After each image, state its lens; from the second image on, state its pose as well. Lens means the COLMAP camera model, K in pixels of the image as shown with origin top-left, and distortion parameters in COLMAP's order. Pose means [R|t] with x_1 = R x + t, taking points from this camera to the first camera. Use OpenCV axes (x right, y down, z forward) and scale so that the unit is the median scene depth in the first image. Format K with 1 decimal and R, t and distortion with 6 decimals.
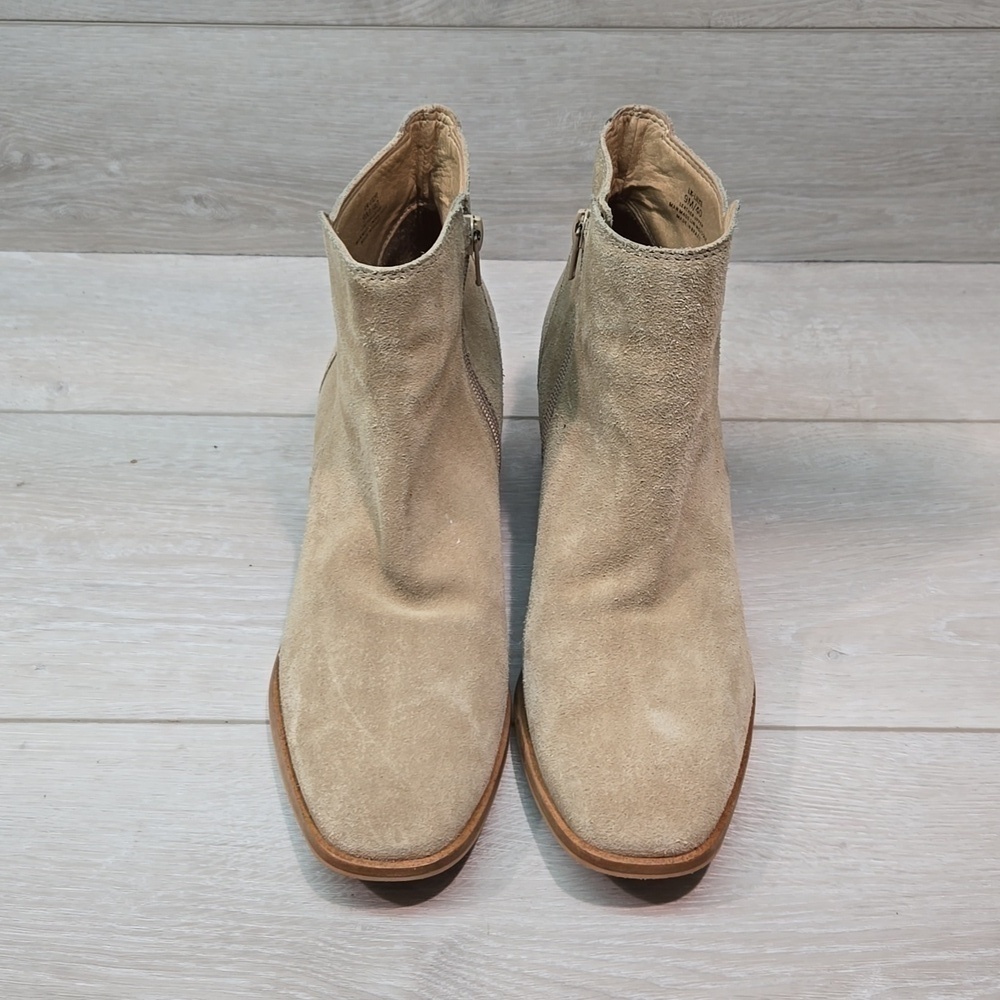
lens RADIAL K [[1444.0, 0, 500.0], [0, 1444.0, 500.0], [0, 0, 1]] dist [0.072970, -0.089852]
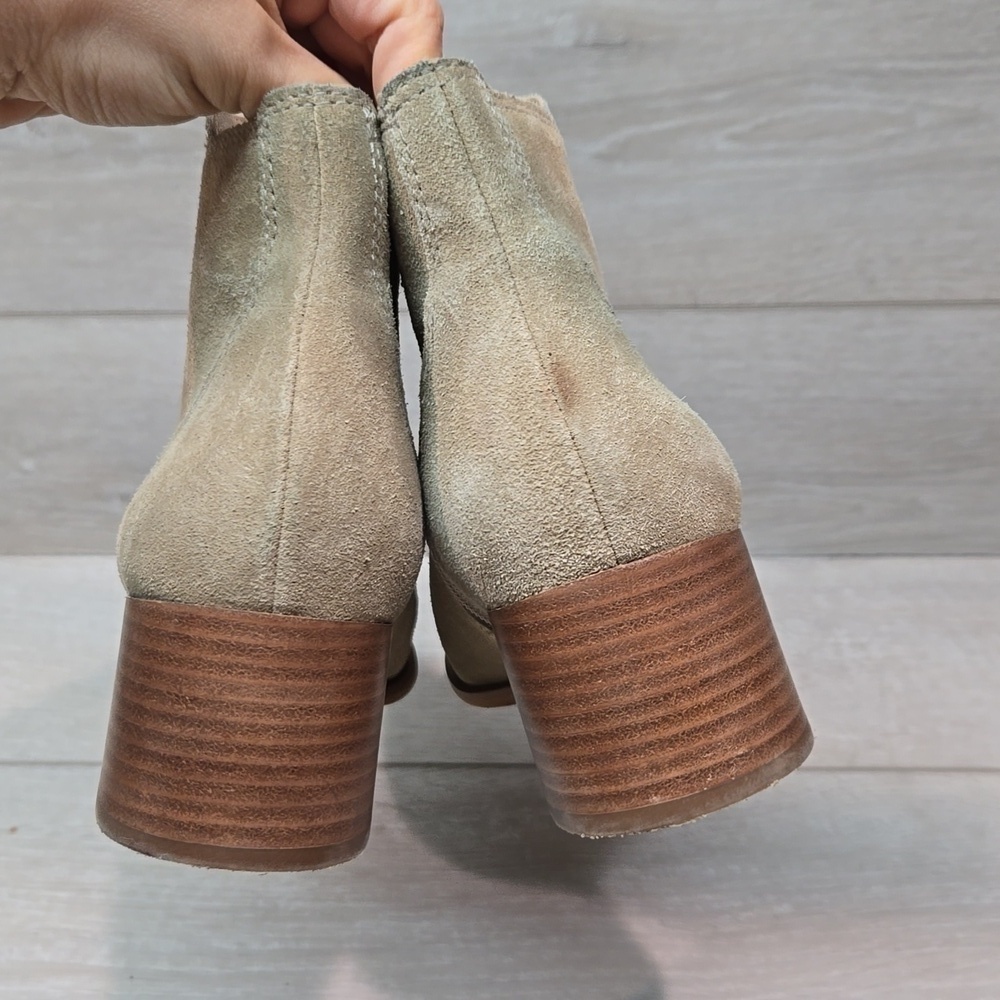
lens RADIAL K [[1476.6, 0, 496.8], [0, 1476.6, 503.1], [0, 0, 1]] dist [0.045113, -0.021123]
pose [[0.998376, -0.012500, -0.055575, 0.072334], [0.005982, 0.993239, -0.115932, -0.107218], [0.056649, 0.115411, 0.991701, 0.138065]]
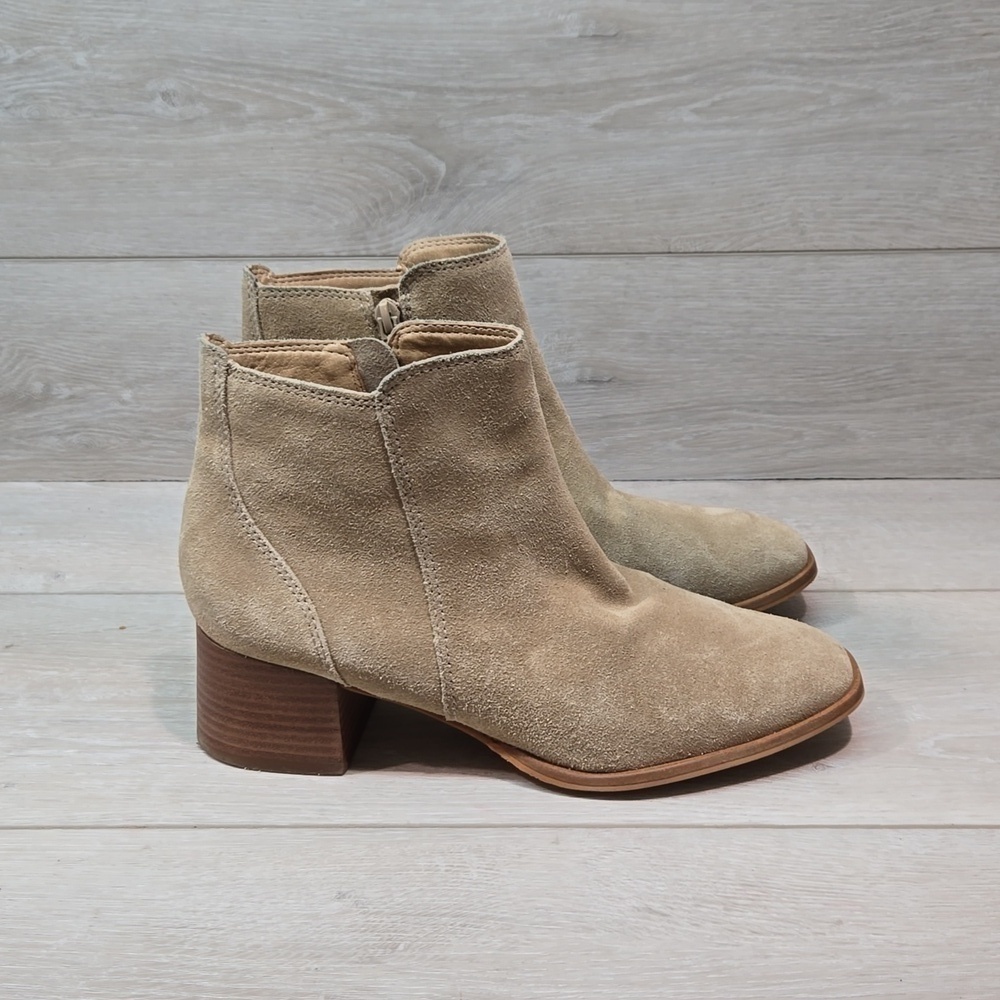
lens RADIAL K [[1444.0, 0, 500.0], [0, 1444.0, 500.0], [0, 0, 1]] dist [0.072970, -0.089852]
pose [[0.999862, -0.014229, -0.008592, 0.020983], [0.010676, 0.945948, -0.324144, 0.210783], [0.012740, 0.324007, 0.945969, 0.011714]]
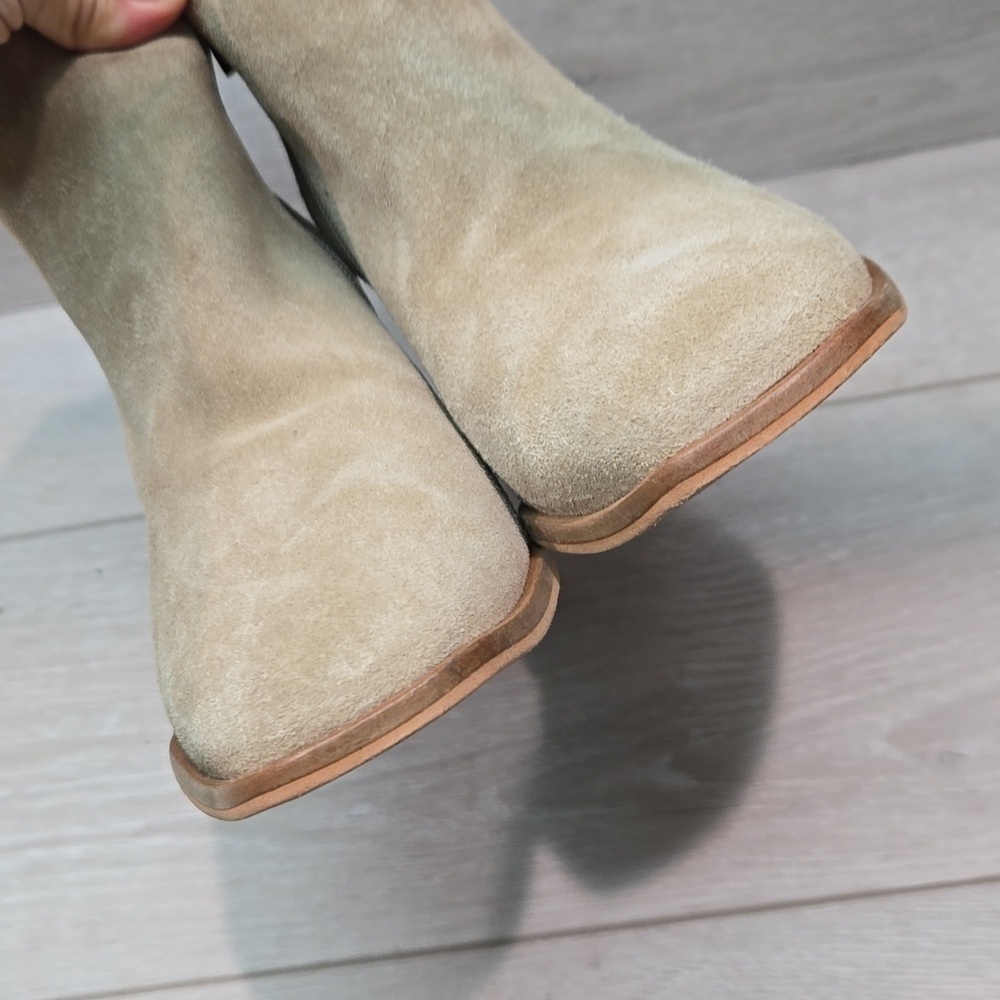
lens RADIAL K [[1476.6, 0, 496.8], [0, 1476.6, 503.1], [0, 0, 1]] dist [0.045113, -0.021123]
pose [[0.980475, -0.168514, -0.101345, 0.092161], [0.175988, 0.981905, 0.069929, -0.086829], [0.087727, -0.086400, 0.992391, 0.235711]]
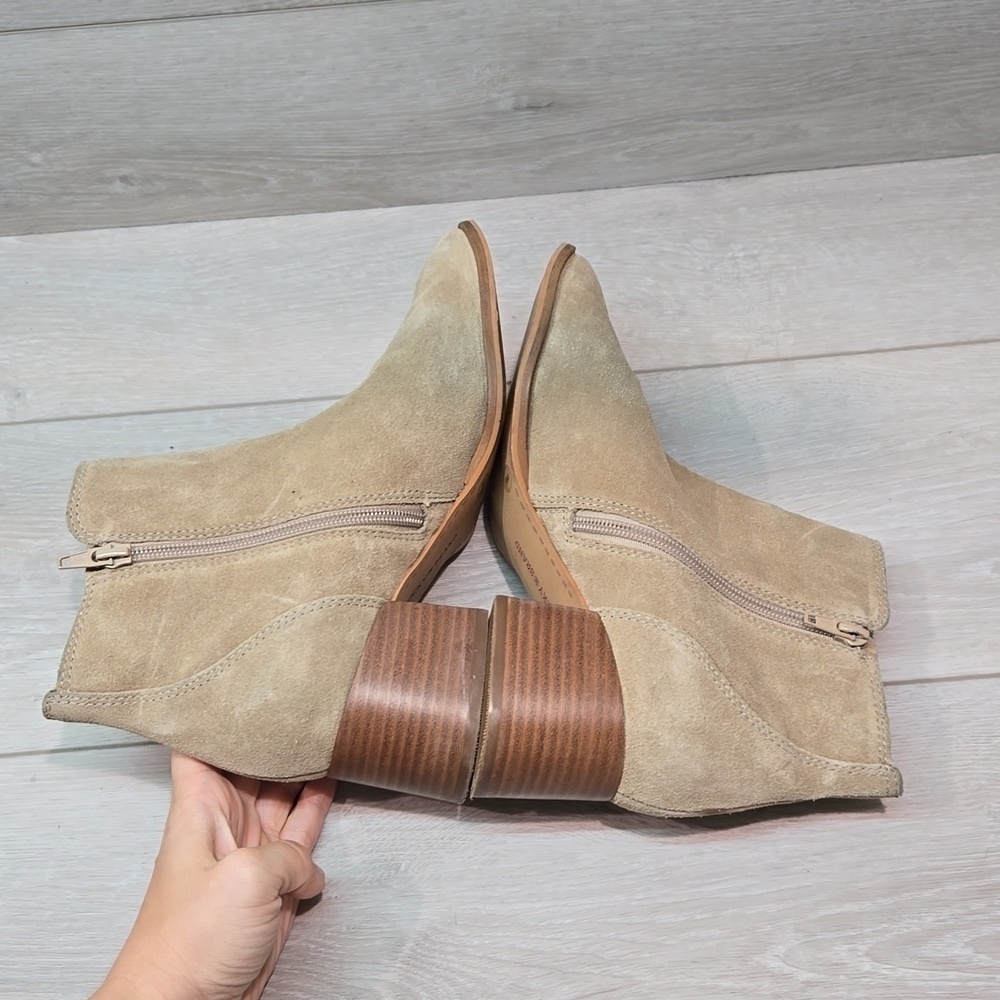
lens RADIAL K [[1444.0, 0, 500.0], [0, 1444.0, 500.0], [0, 0, 1]] dist [0.072970, -0.089852]
pose [[0.995673, -0.091648, -0.015375, 0.053657], [0.092858, 0.974765, 0.203002, -0.185807], [-0.003618, -0.203552, 0.979058, -0.046037]]
